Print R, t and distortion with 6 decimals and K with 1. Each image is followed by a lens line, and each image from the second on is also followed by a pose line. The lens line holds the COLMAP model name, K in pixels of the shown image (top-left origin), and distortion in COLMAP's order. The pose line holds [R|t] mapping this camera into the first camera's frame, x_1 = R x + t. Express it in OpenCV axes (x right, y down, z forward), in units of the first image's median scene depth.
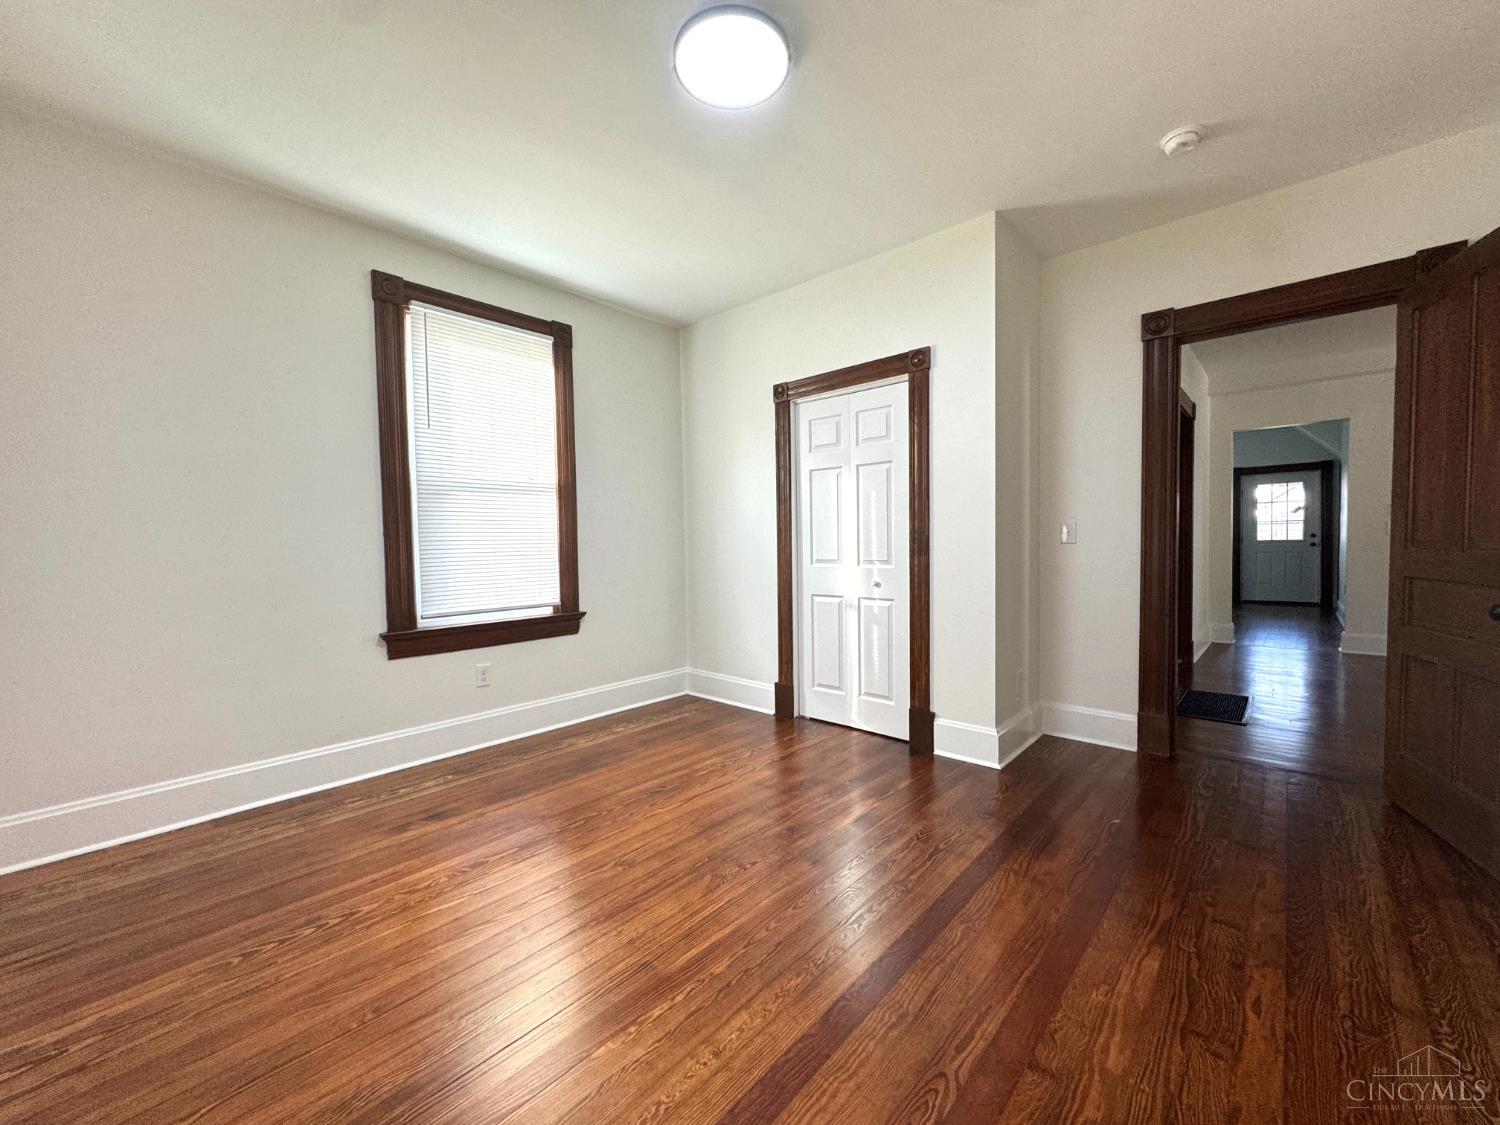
lens RADIAL K [[600.5, 0, 750.0], [0, 600.5, 562.5], [0, 0, 1]] dist [-0.003382, 0.000014]
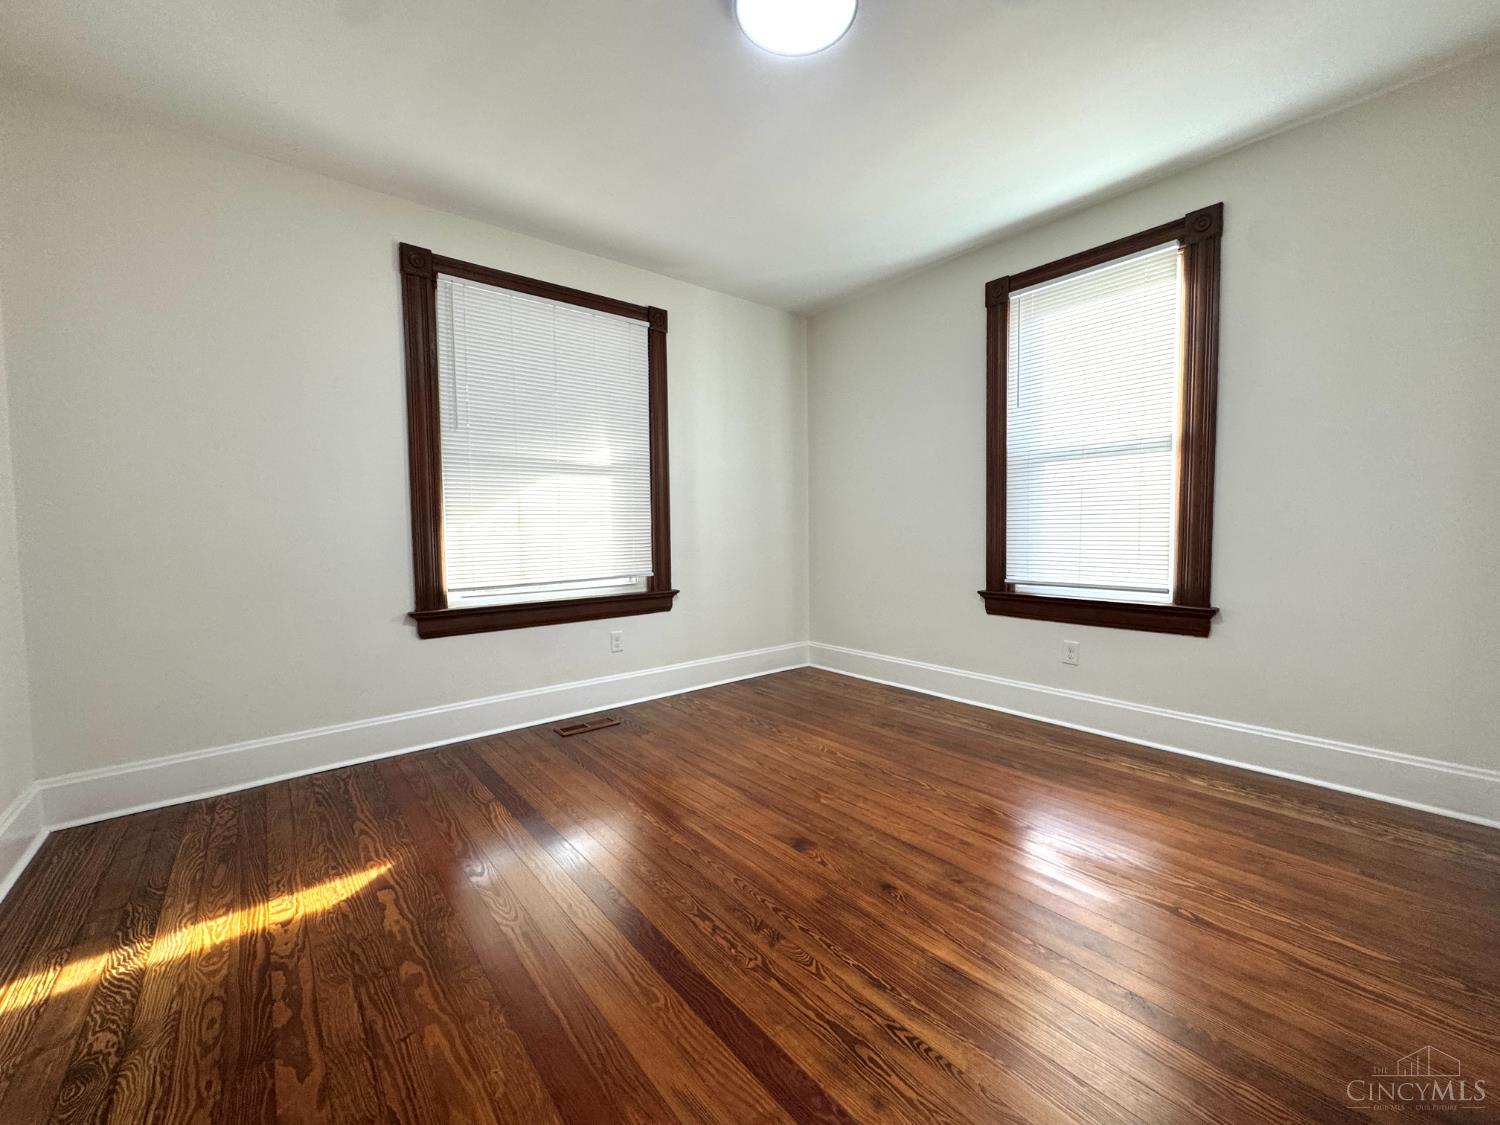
lens RADIAL K [[600.5, 0, 750.0], [0, 600.5, 562.5], [0, 0, 1]] dist [-0.003382, 0.000014]
pose [[-0.141004, 0.073792, -0.987255, 0.589610], [-0.020301, 0.996793, 0.077404, -0.019358], [0.989801, 0.030957, -0.139054, 0.657650]]
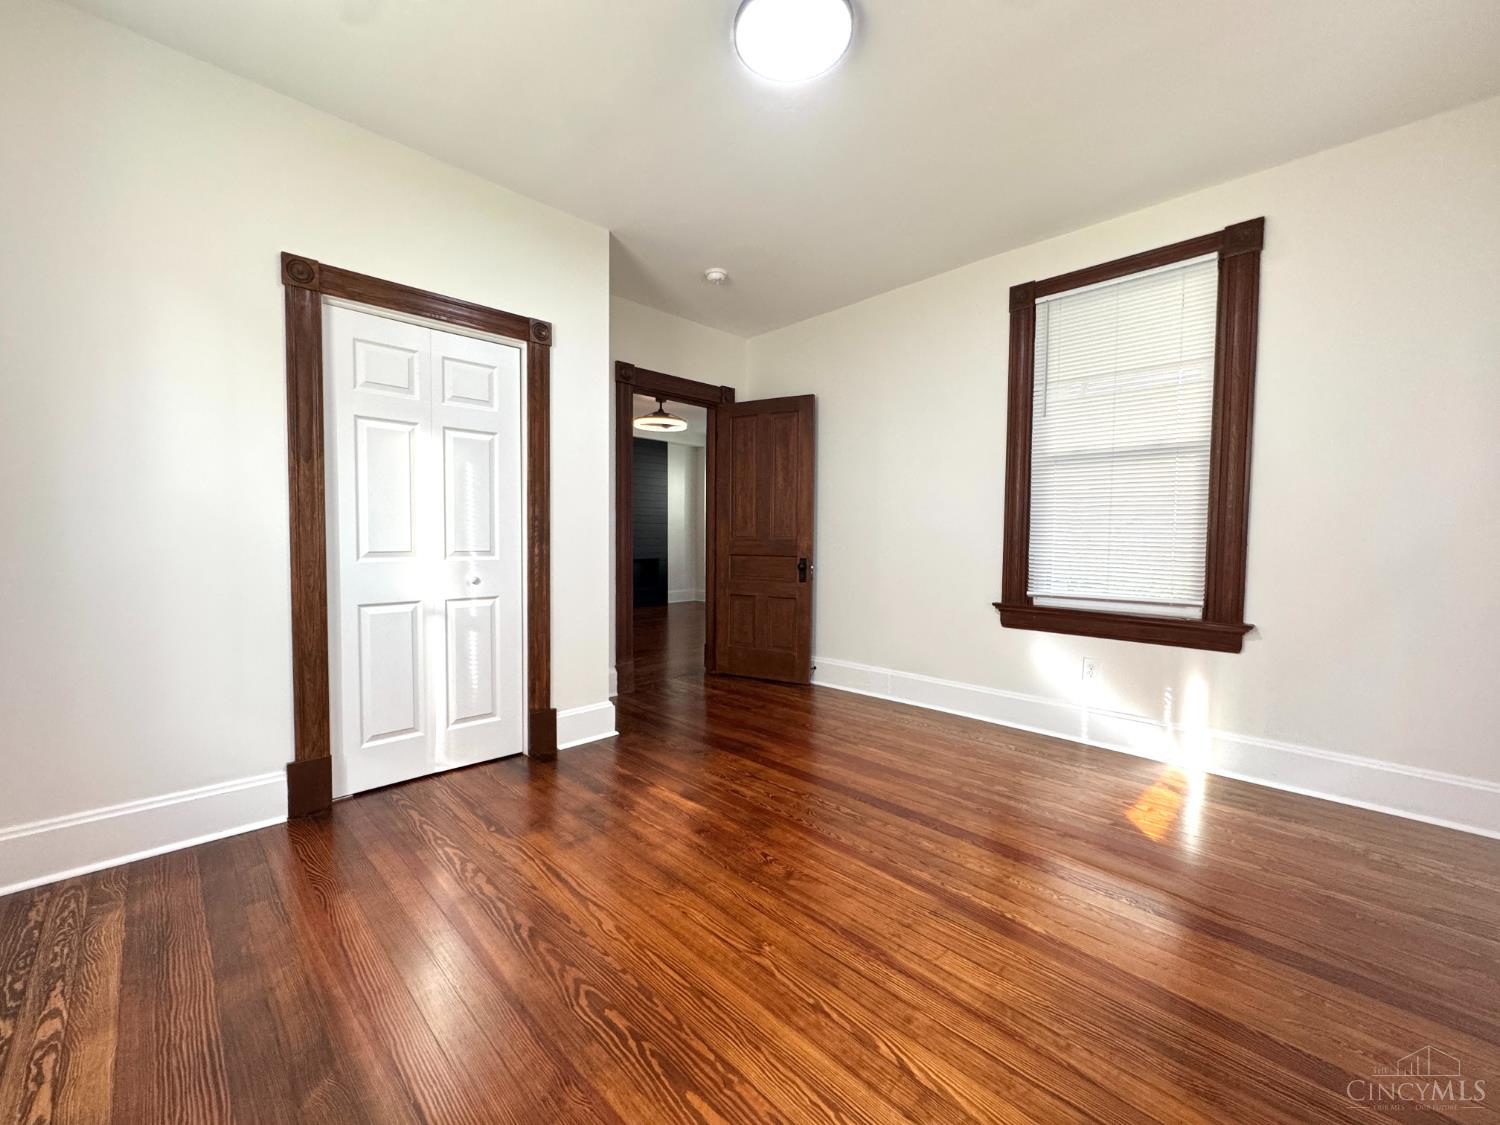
lens RADIAL K [[597.2, 0, 750.0], [0, 597.2, 562.5], [0, 0, 1]] dist [-0.001824, 0.000000]
pose [[0.047715, -0.027069, 0.998494, -0.623025], [0.027261, 0.999296, 0.025788, 0.001321], [-0.998489, 0.025989, 0.048419, 0.632954]]
